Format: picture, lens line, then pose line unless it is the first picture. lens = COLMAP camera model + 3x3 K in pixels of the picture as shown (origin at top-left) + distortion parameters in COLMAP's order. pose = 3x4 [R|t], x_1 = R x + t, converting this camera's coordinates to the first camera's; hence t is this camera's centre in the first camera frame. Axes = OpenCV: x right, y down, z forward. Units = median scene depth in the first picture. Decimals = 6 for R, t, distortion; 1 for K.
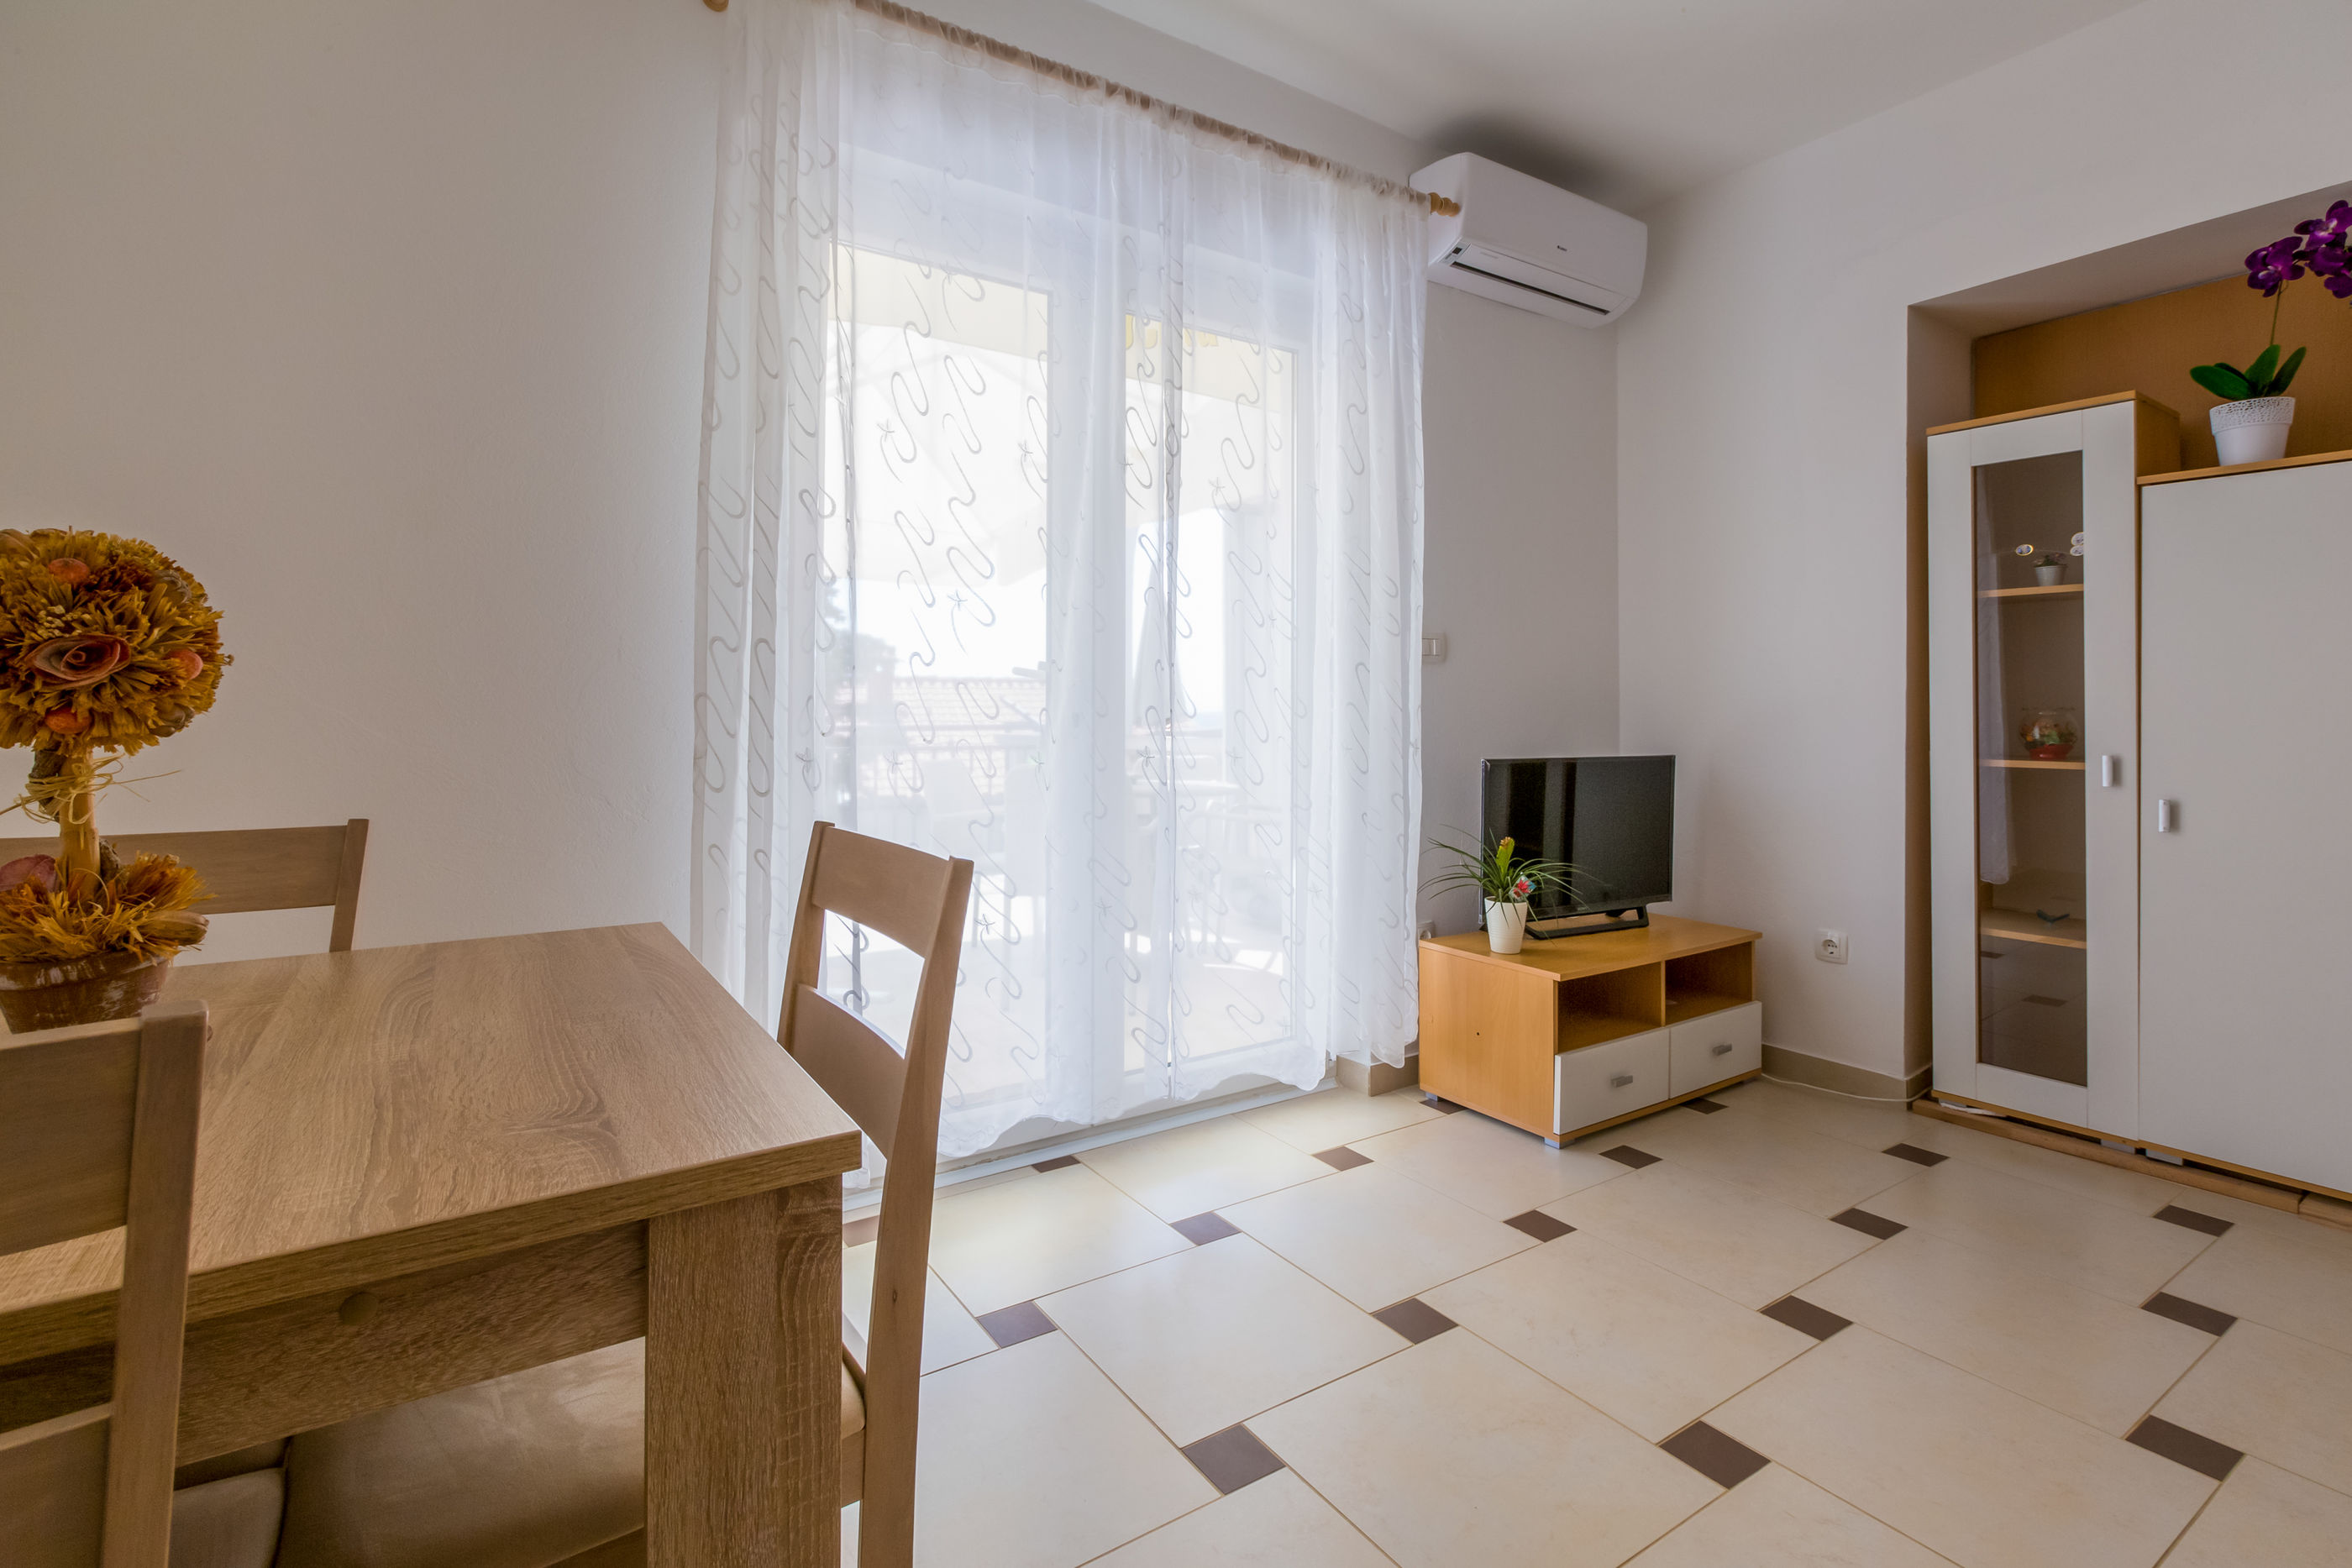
lens RADIAL K [[1090.2, 0, 1171.5], [0, 1090.2, 711.2], [0, 0, 1]] dist [-0.003005, -0.000582]
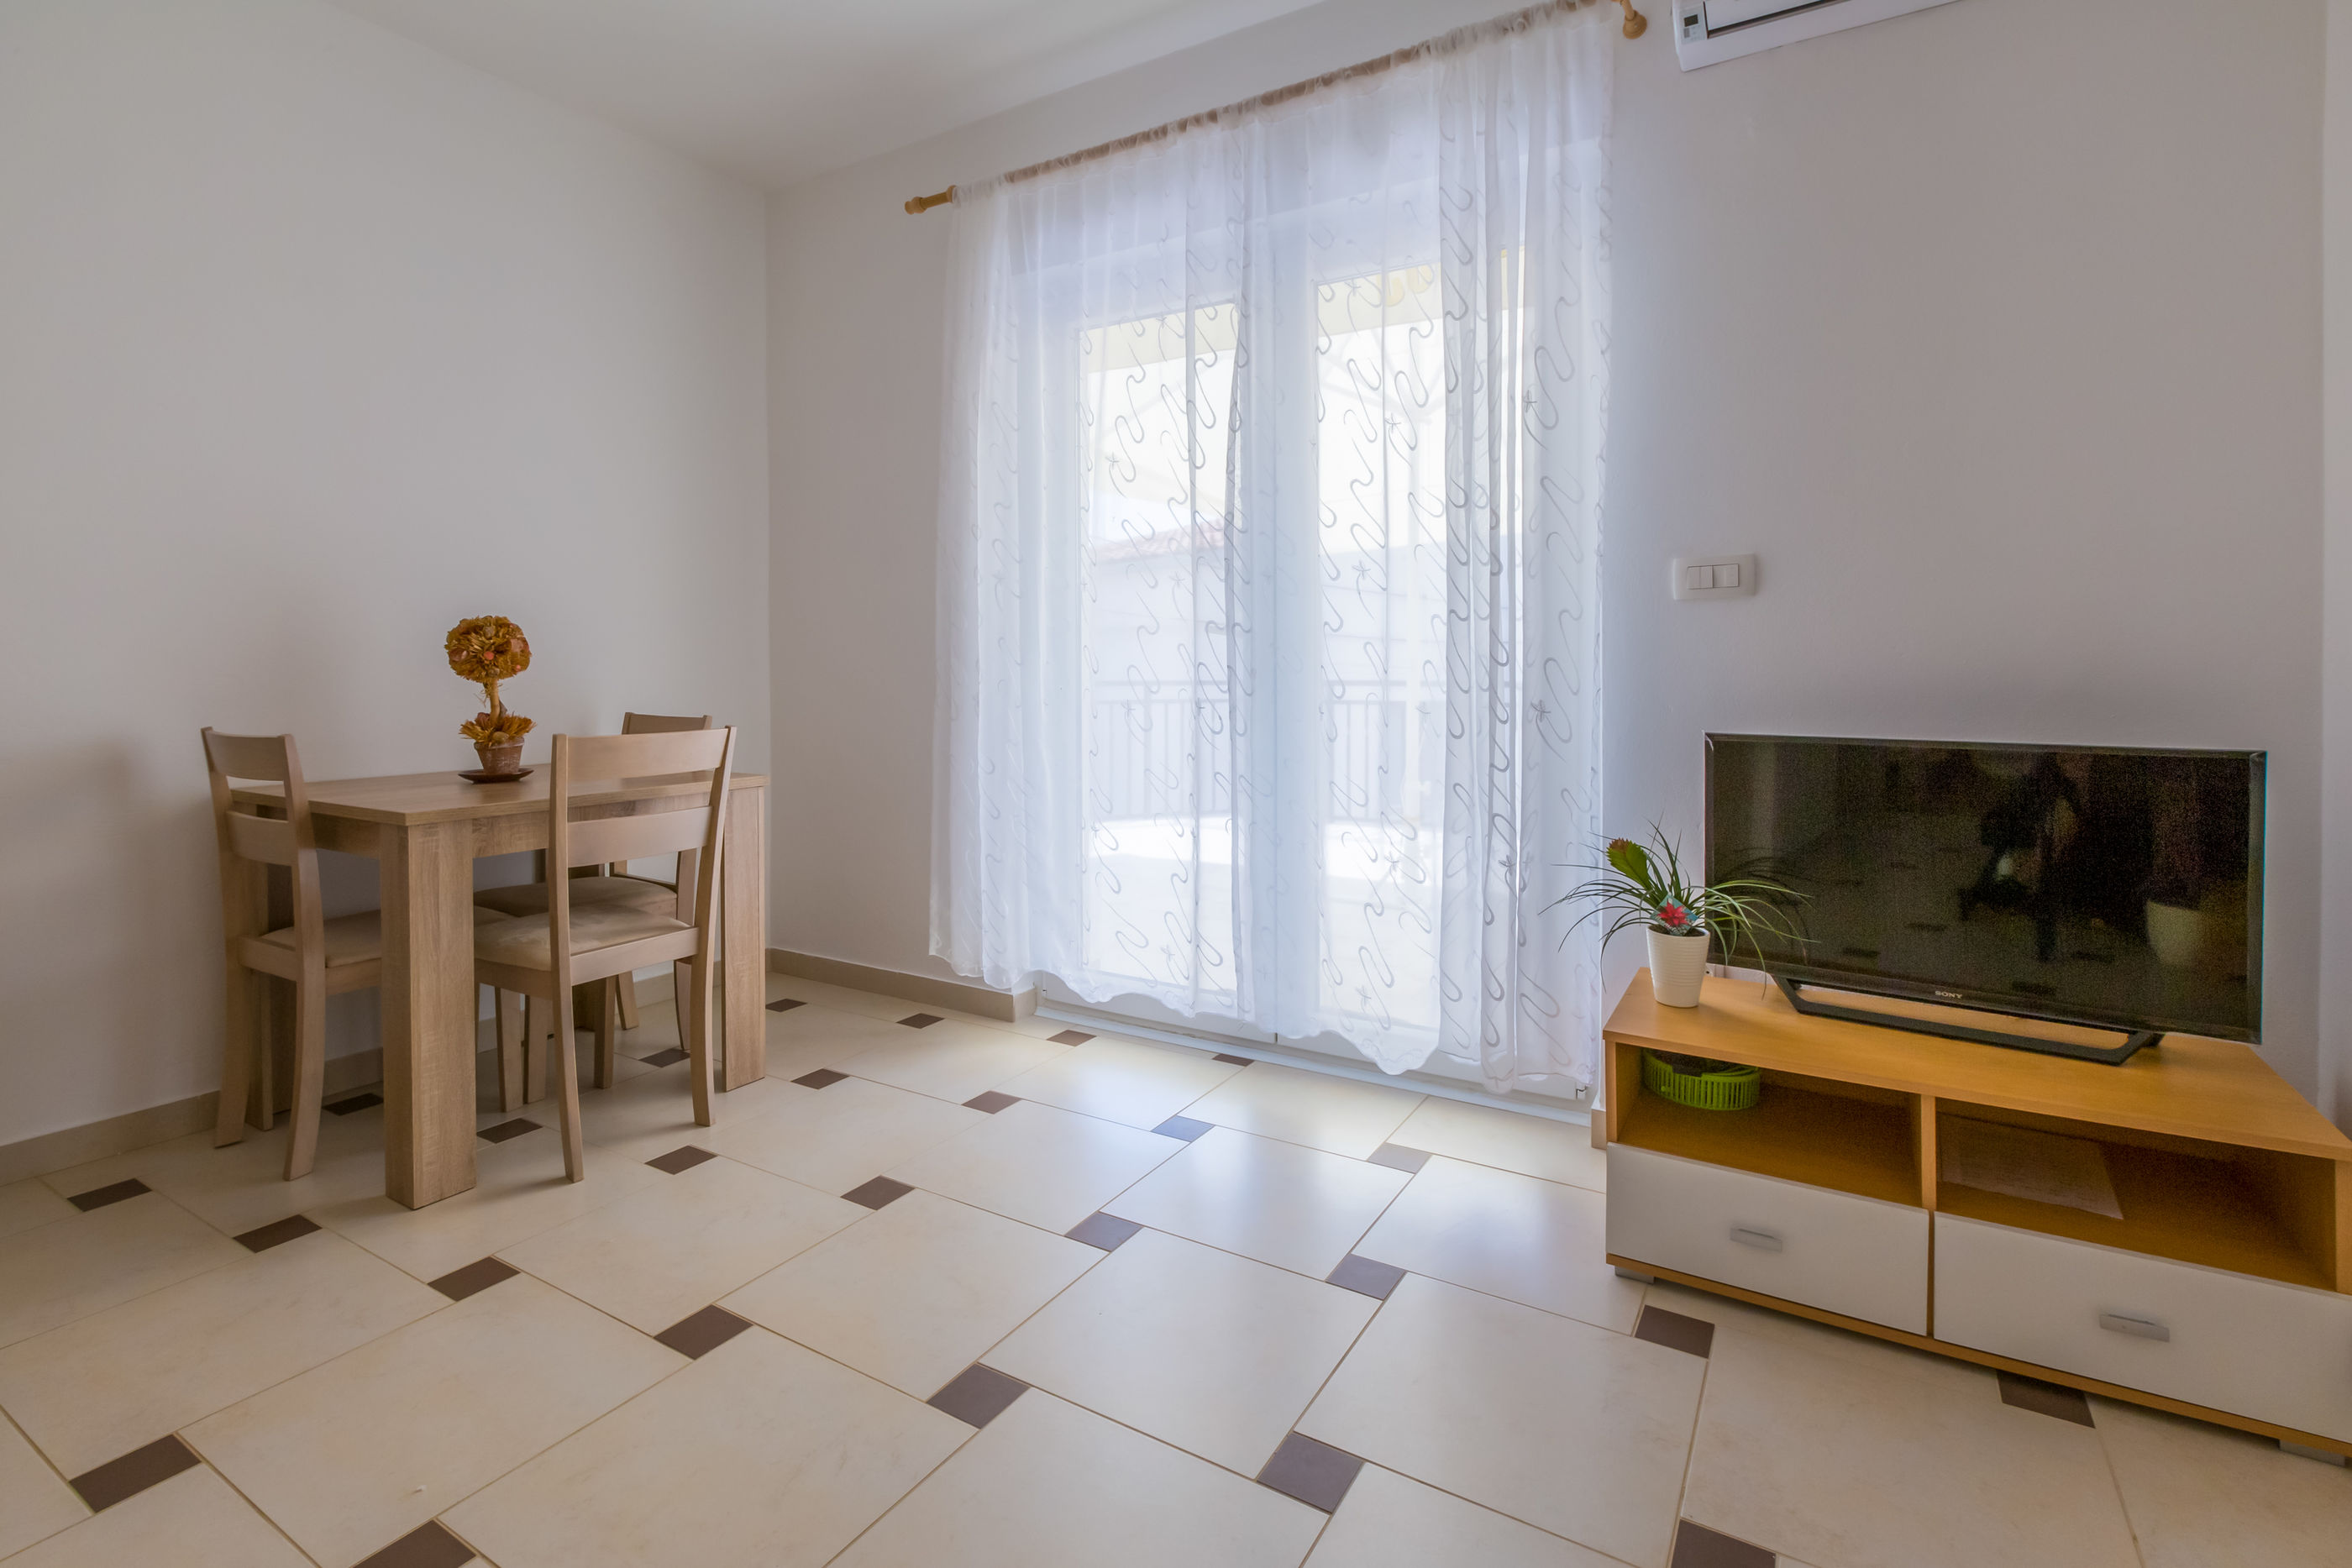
lens RADIAL K [[1064.4, 0, 1171.0], [0, 1064.4, 701.6], [0, 0, 1]] dist [-0.000912, 0.000416]
pose [[0.442593, 0.021092, -0.896475, 0.883731], [0.003853, 0.999669, 0.025422, 0.005291], [0.896714, -0.014705, 0.442365, 0.449623]]
